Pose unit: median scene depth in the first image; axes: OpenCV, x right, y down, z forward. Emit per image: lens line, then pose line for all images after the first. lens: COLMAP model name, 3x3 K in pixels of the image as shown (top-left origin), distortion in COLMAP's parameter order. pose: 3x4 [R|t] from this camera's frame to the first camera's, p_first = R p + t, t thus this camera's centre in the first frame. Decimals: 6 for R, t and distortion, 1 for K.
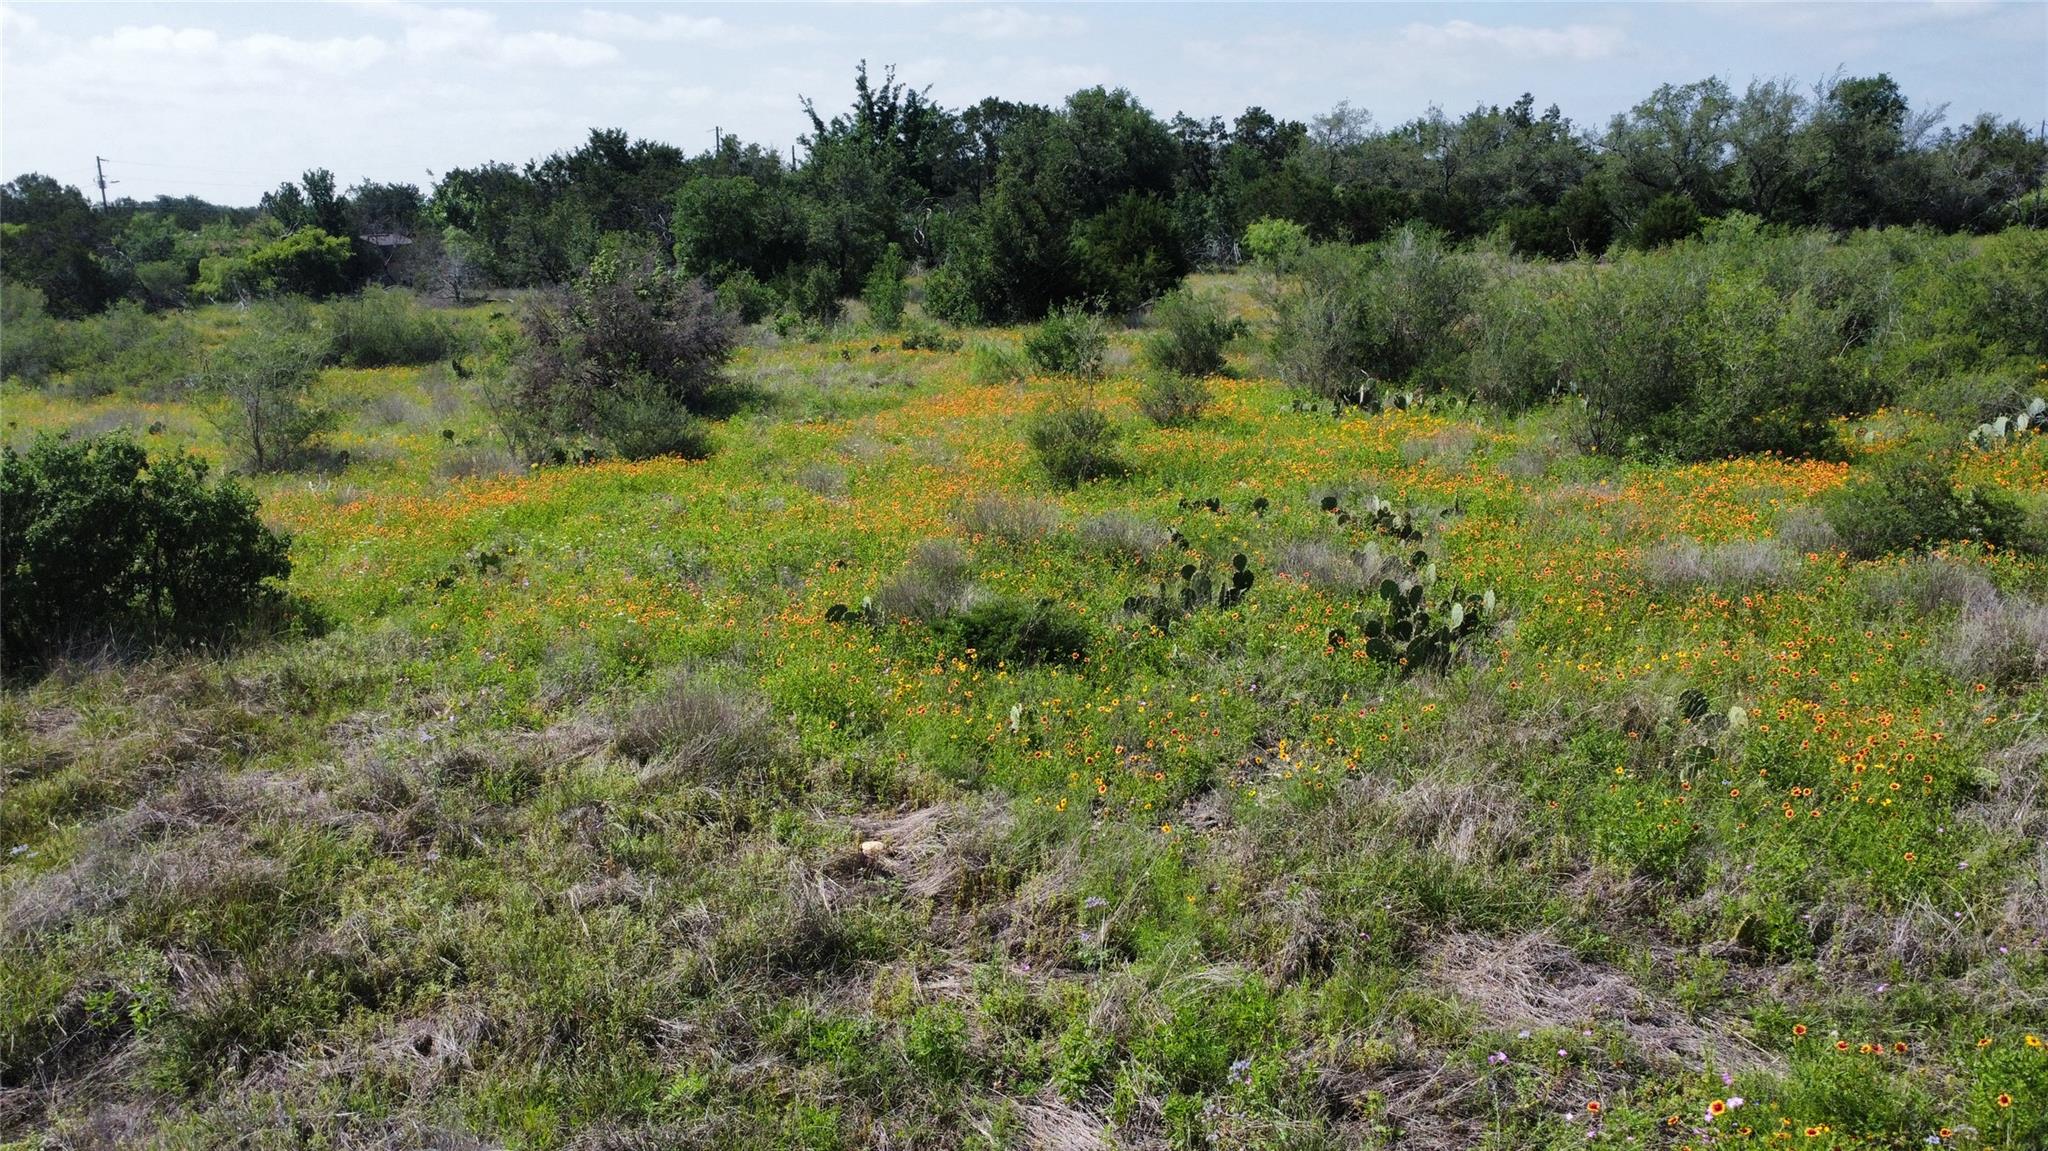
lens RADIAL K [[1542.3, 0, 1032.4], [0, 1542.3, 572.7], [0, 0, 1]] dist [0.002183, -0.002199]
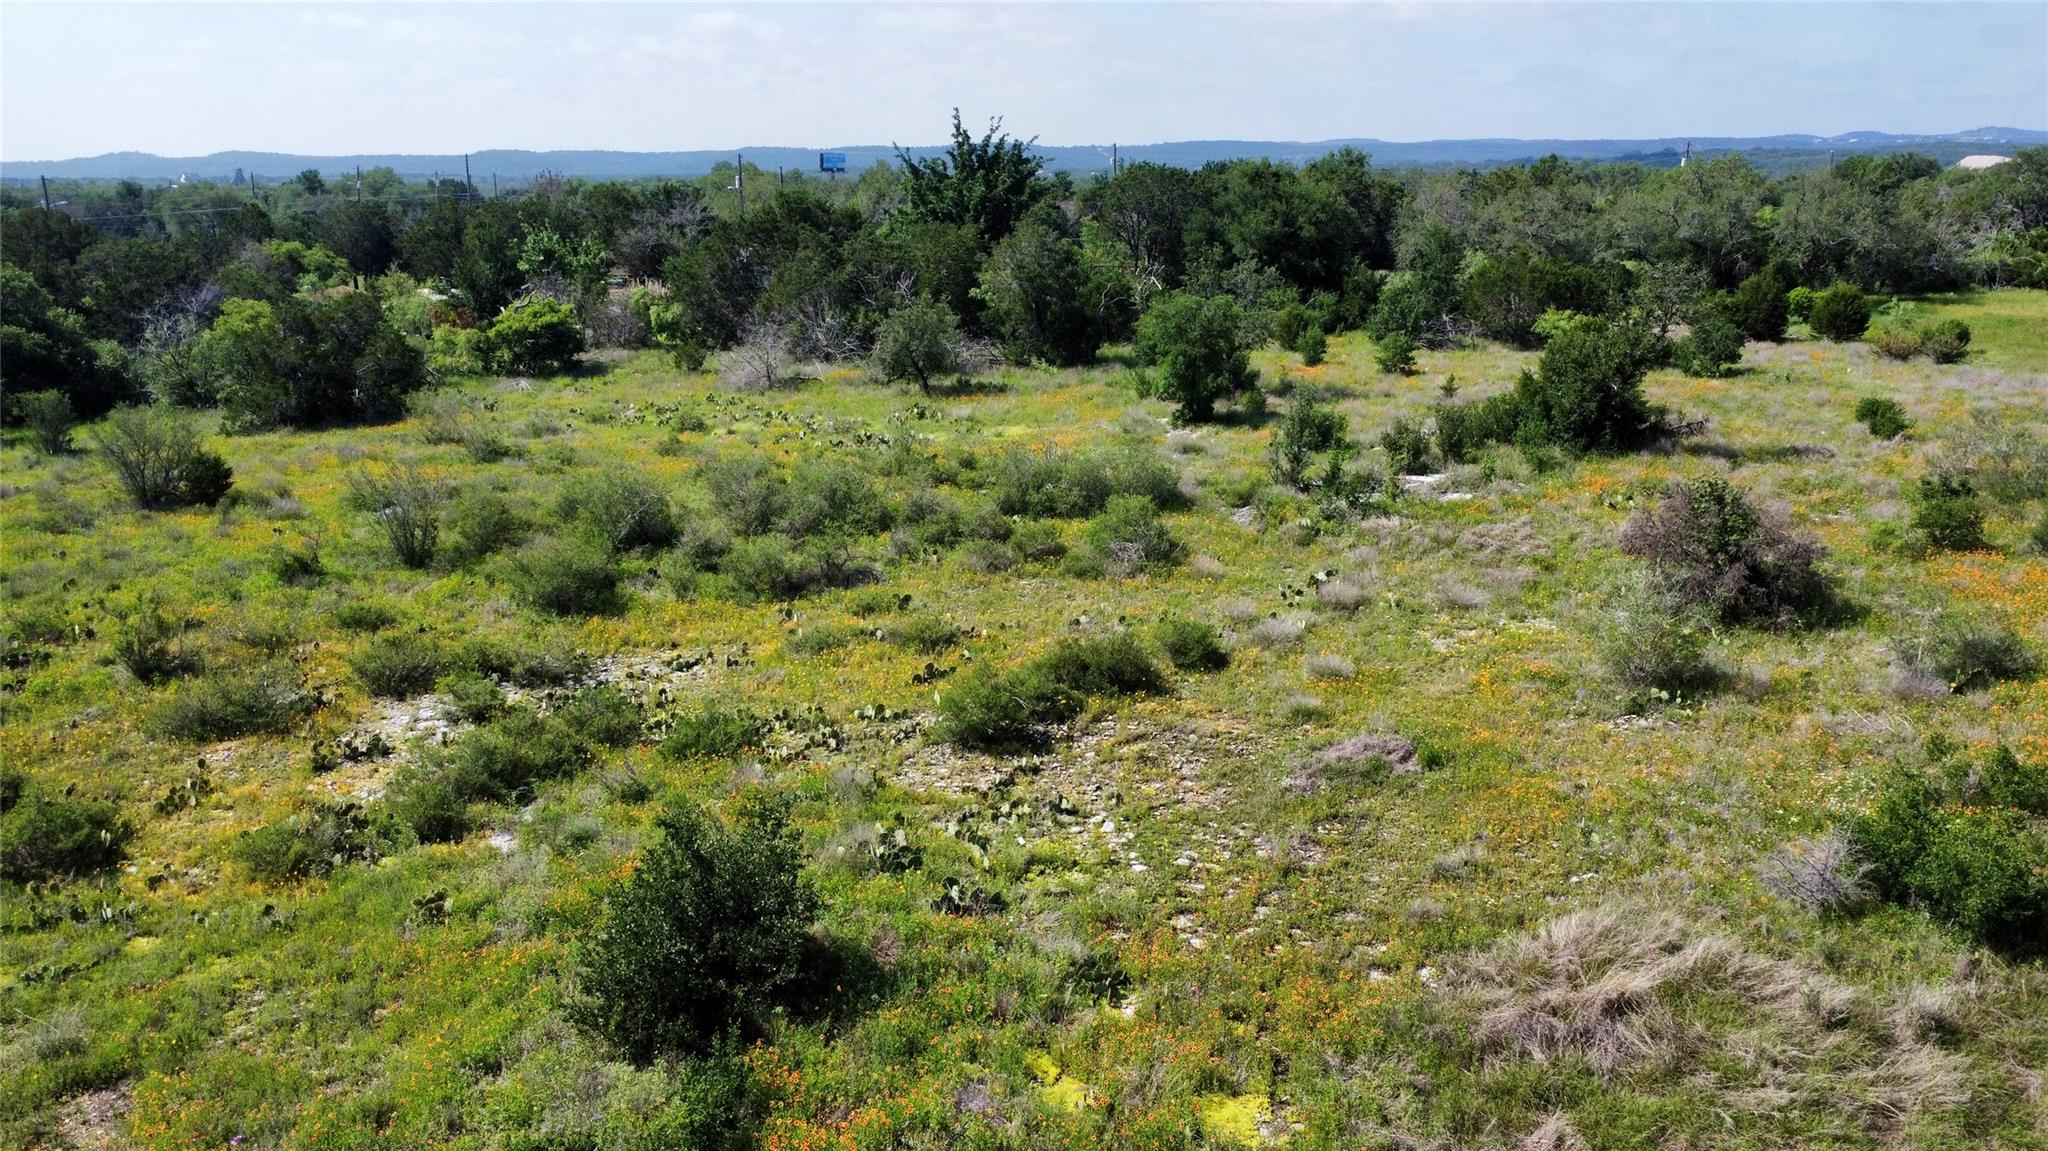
lens RADIAL K [[1542.3, 0, 1032.4], [0, 1542.3, 572.7], [0, 0, 1]] dist [0.002183, -0.002199]
pose [[0.975610, -0.044431, 0.214970, -0.483170], [0.038580, 0.998764, 0.031340, -0.083602], [-0.216096, -0.022282, 0.976118, -0.046018]]
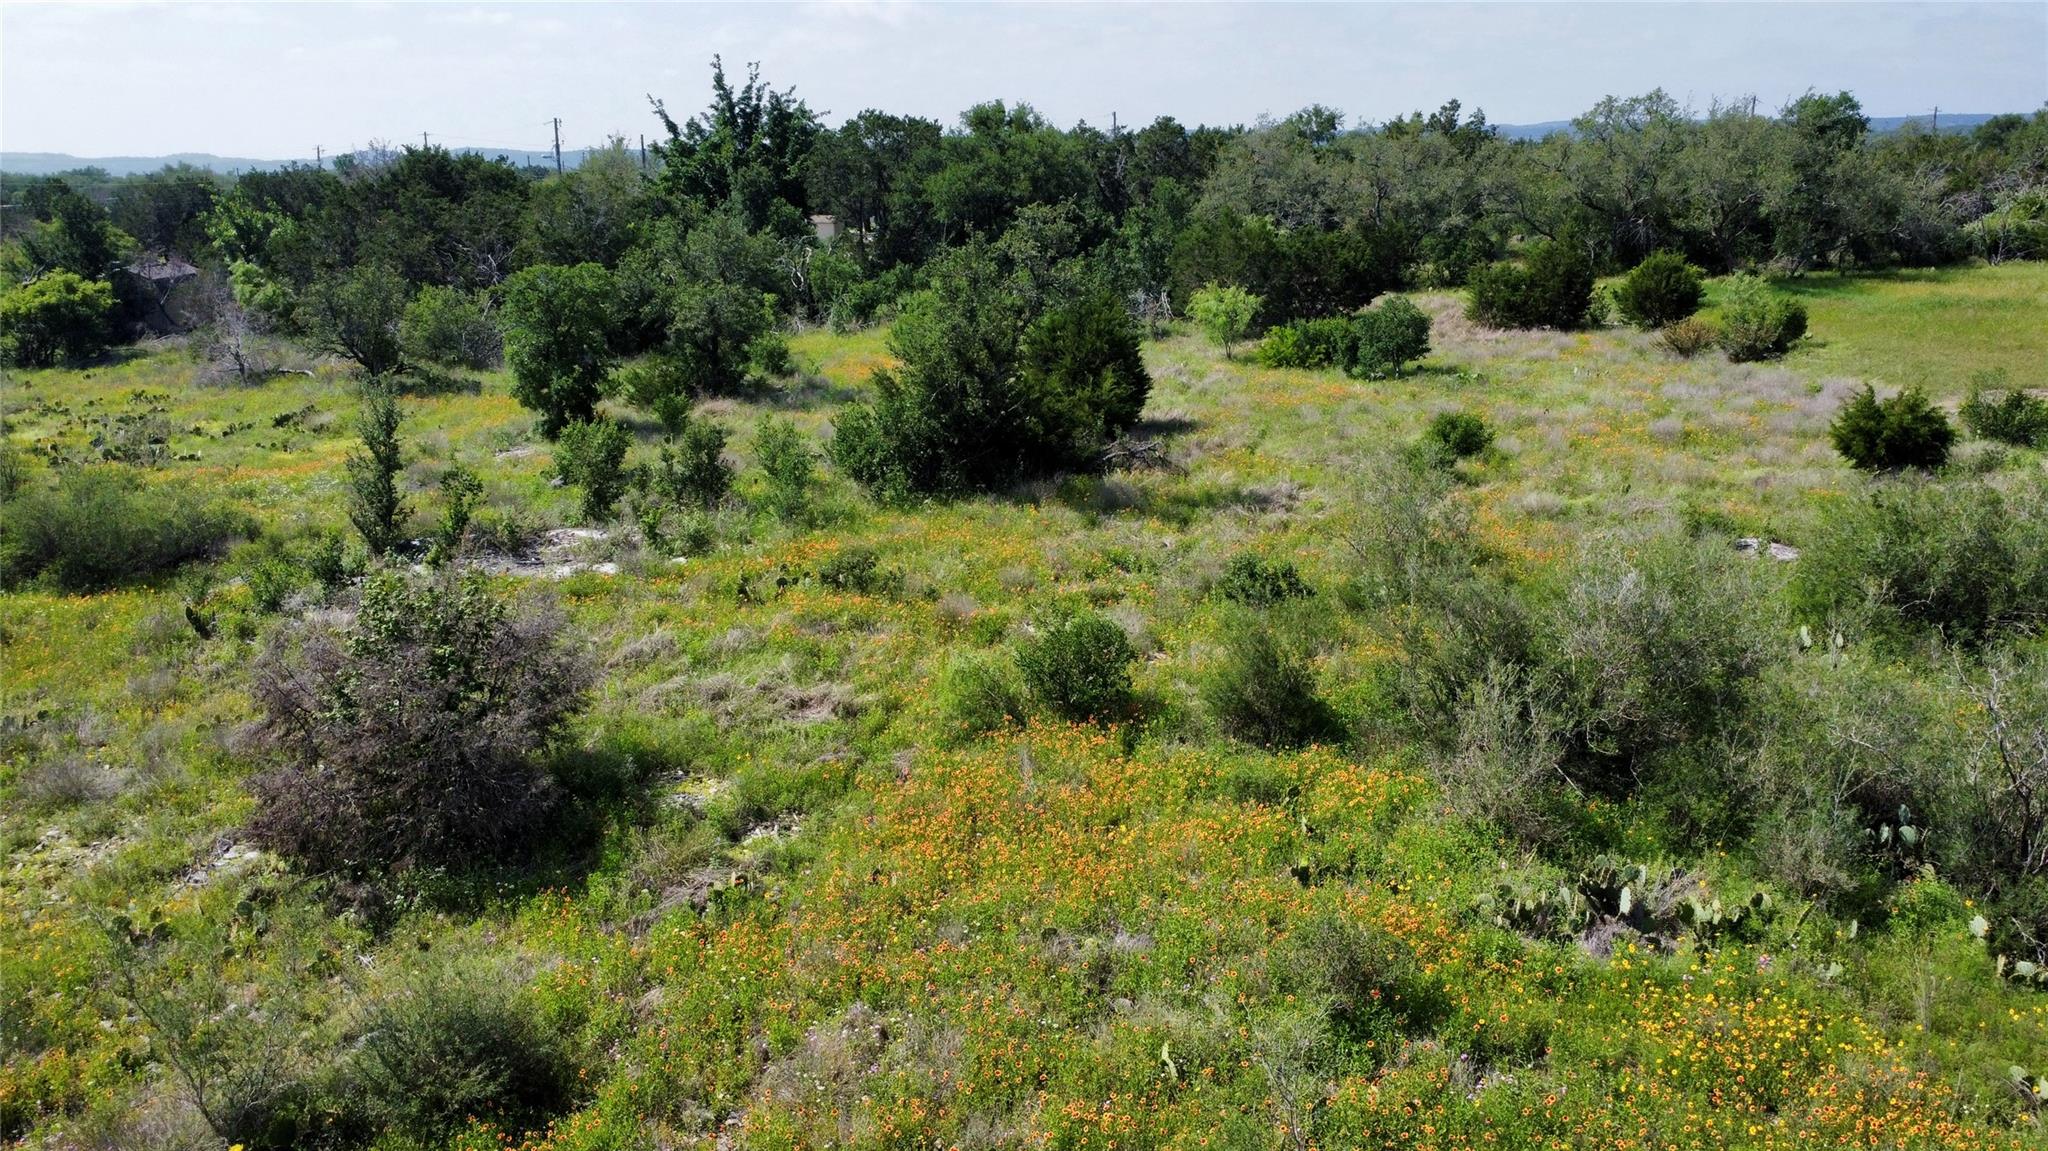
lens RADIAL K [[1542.3, 0, 1032.4], [0, 1542.3, 572.7], [0, 0, 1]] dist [0.002183, -0.002199]
pose [[0.995770, -0.023469, 0.088832, -0.028491], [0.020469, 0.999194, 0.034530, -0.101043], [-0.089571, -0.032566, 0.995448, 0.149618]]
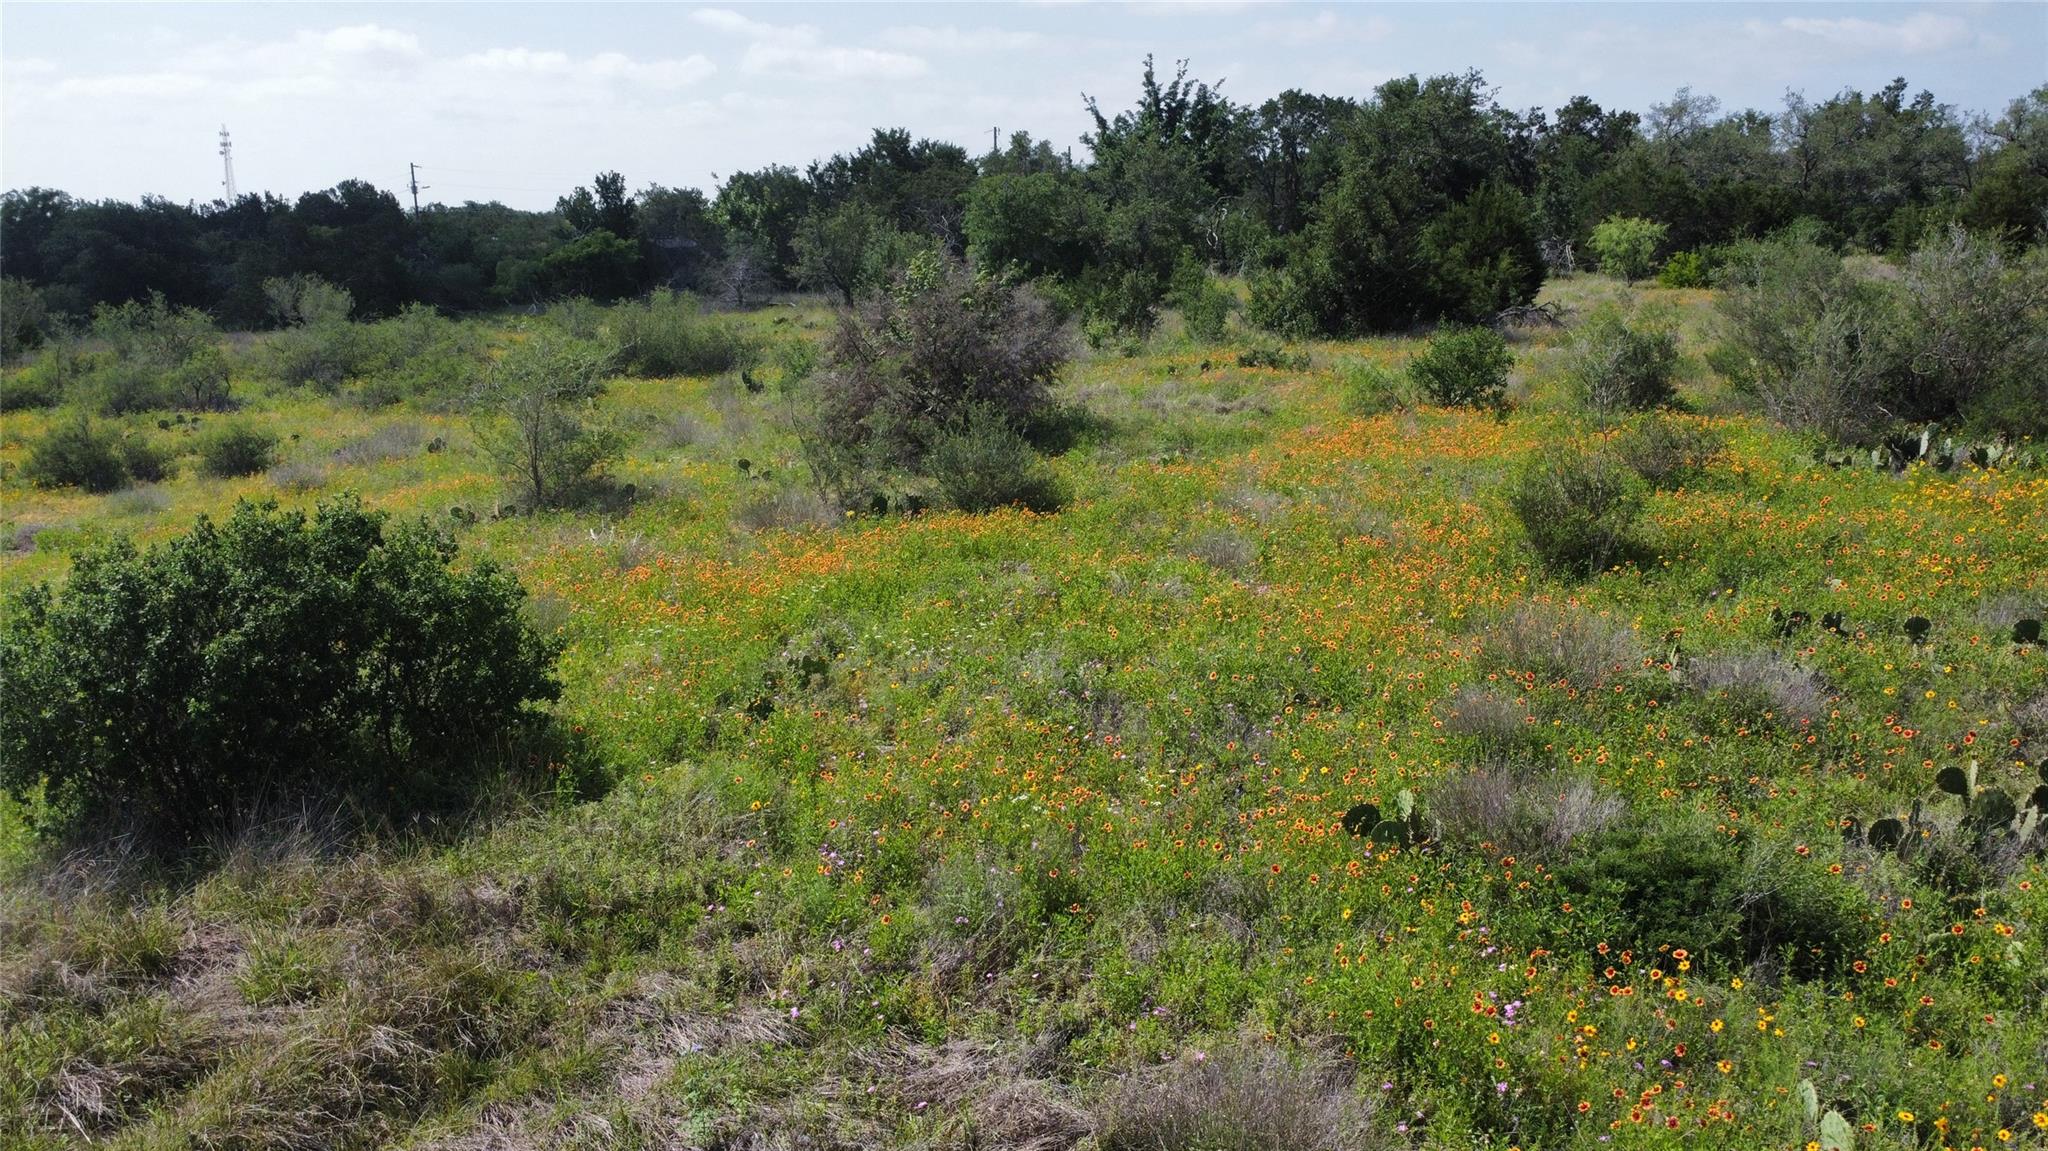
lens RADIAL K [[1542.3, 0, 1032.4], [0, 1542.3, 572.7], [0, 0, 1]] dist [0.002183, -0.002199]
pose [[0.986967, 0.033190, -0.157464, -0.033874], [-0.033524, 0.999438, 0.000535, -0.014600], [0.157393, 0.004751, 0.987525, 0.072108]]
